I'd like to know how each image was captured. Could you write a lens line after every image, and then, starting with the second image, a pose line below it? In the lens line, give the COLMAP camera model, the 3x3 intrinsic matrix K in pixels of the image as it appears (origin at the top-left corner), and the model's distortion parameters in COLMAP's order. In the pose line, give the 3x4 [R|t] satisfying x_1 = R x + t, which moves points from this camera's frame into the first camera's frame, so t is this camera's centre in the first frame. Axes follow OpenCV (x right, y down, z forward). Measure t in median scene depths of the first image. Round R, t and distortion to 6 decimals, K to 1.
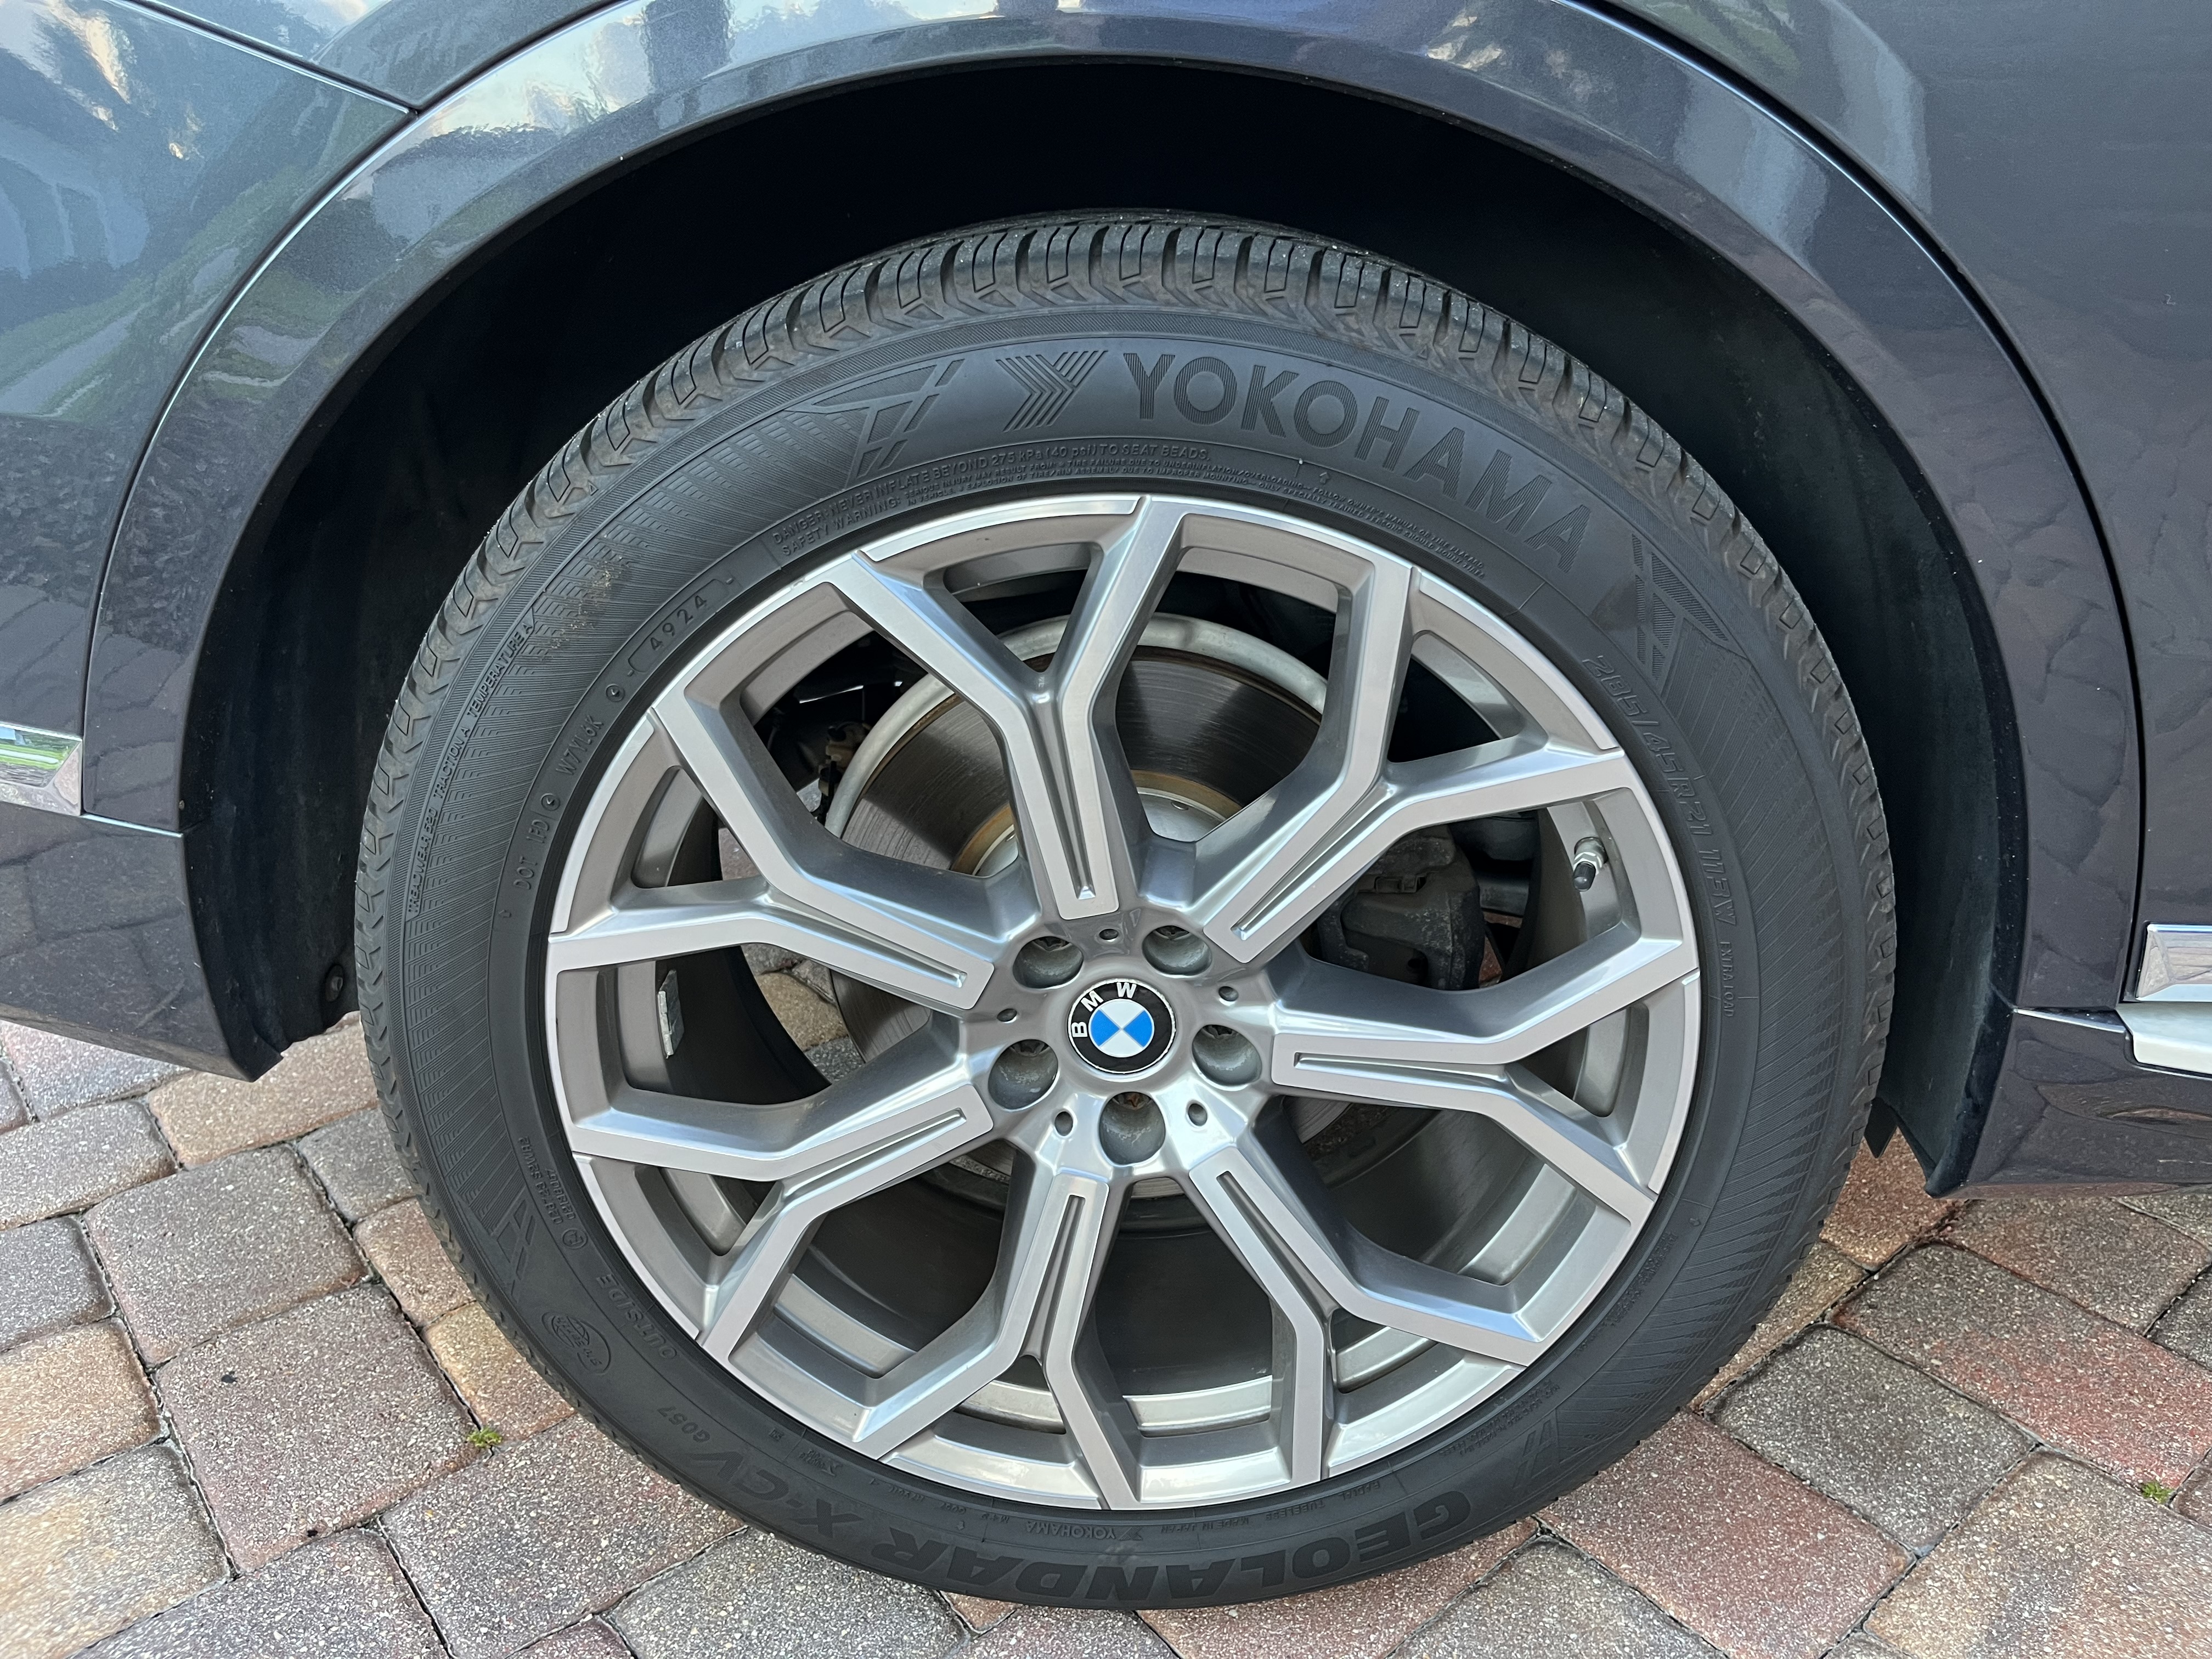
lens RADIAL K [[1683.8, 0, 1097.3], [0, 1683.8, 838.2], [0, 0, 1]] dist [0.060399, -0.082355]
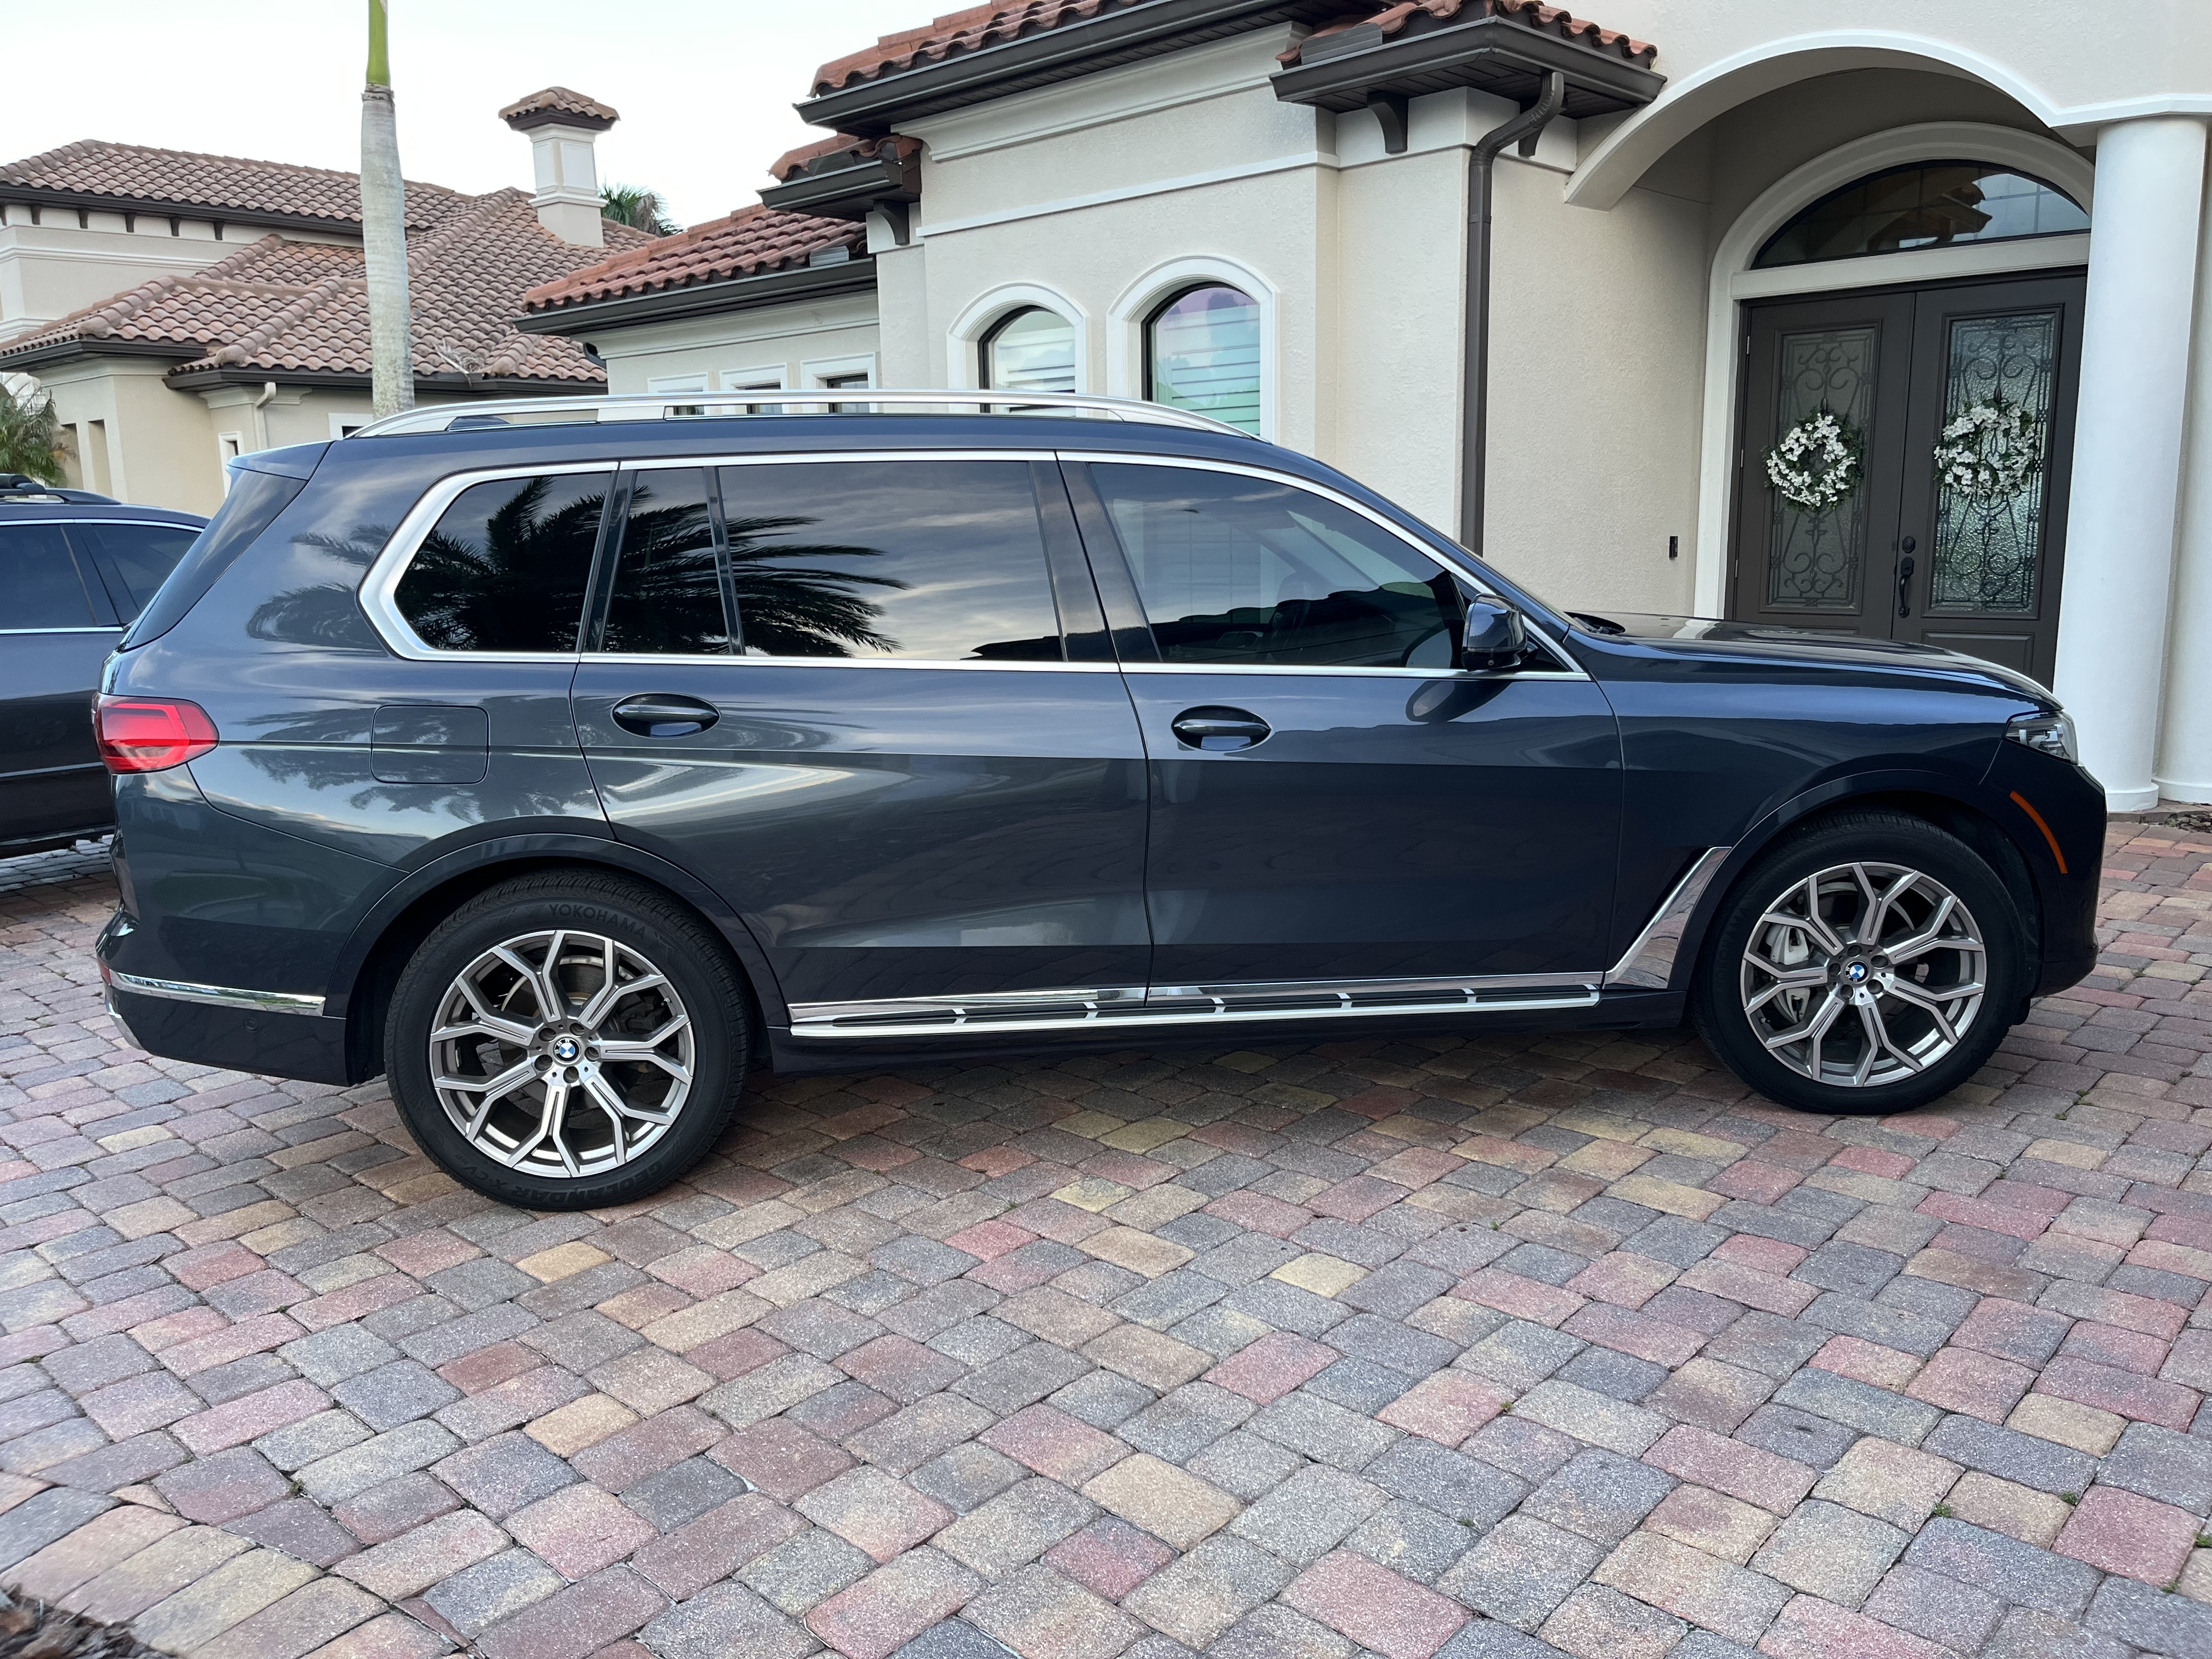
lens RADIAL K [[1683.8, 0, 1116.7], [0, 1683.8, 807.4], [0, 0, 1]] dist [0.060399, -0.082355]
pose [[0.989822, -0.062297, 0.127954, 0.910798], [0.092207, 0.965590, -0.243174, 0.712247], [-0.108402, 0.252497, 0.961506, -3.566266]]
